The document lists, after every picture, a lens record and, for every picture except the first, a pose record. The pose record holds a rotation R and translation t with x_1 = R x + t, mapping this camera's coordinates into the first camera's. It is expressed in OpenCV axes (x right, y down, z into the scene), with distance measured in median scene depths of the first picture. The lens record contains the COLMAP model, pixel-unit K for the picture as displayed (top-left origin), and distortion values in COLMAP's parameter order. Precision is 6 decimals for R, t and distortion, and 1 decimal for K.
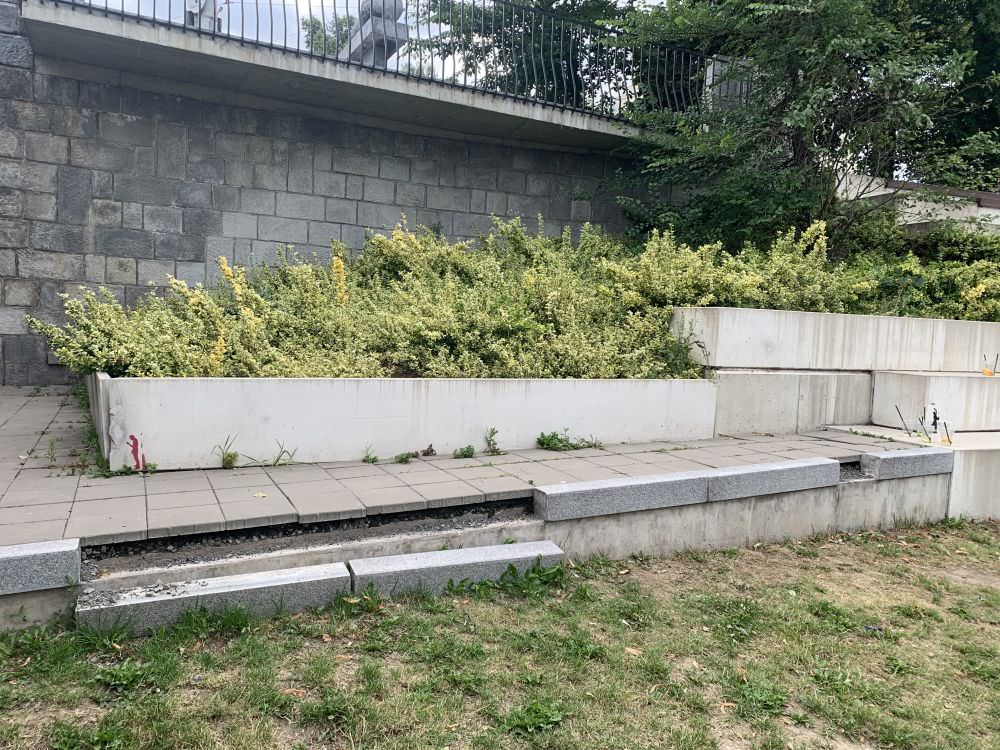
lens RADIAL K [[759.3, 0, 499.6], [0, 759.3, 376.9], [0, 0, 1]] dist [0.009918, -0.003493]
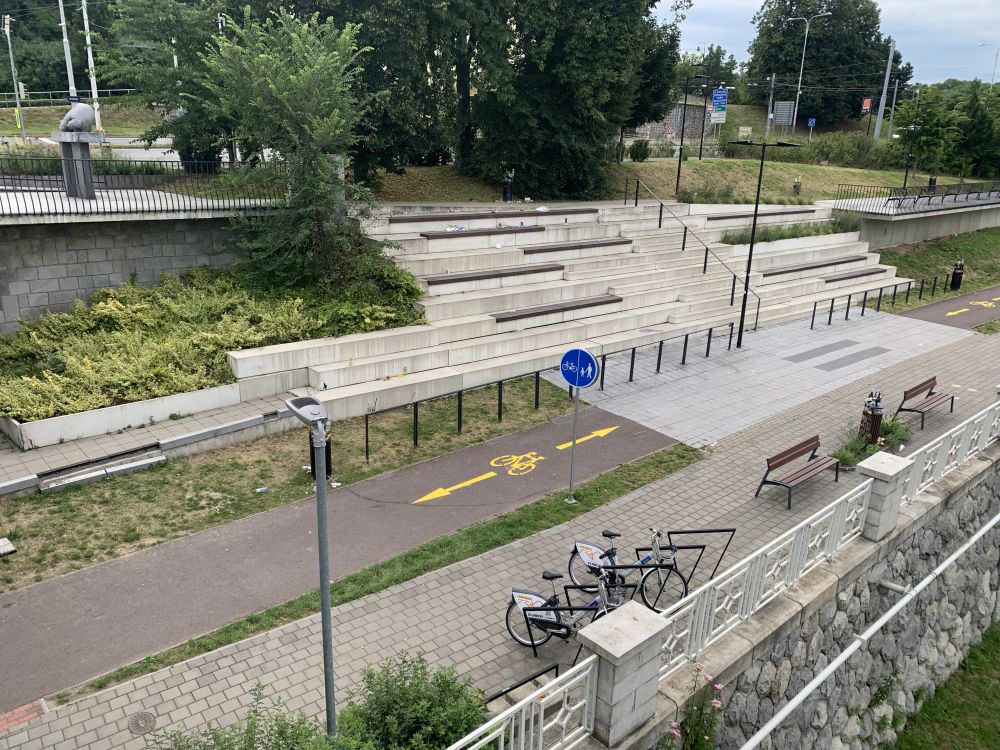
lens RADIAL K [[759.3, 0, 499.2], [0, 759.3, 375.6], [0, 0, 1]] dist [0.009918, -0.003493]
pose [[0.958791, -0.098715, 0.266412, 0.633486], [0.031621, 0.968949, 0.245230, -0.946256], [-0.282347, -0.226701, 0.932141, -2.641542]]
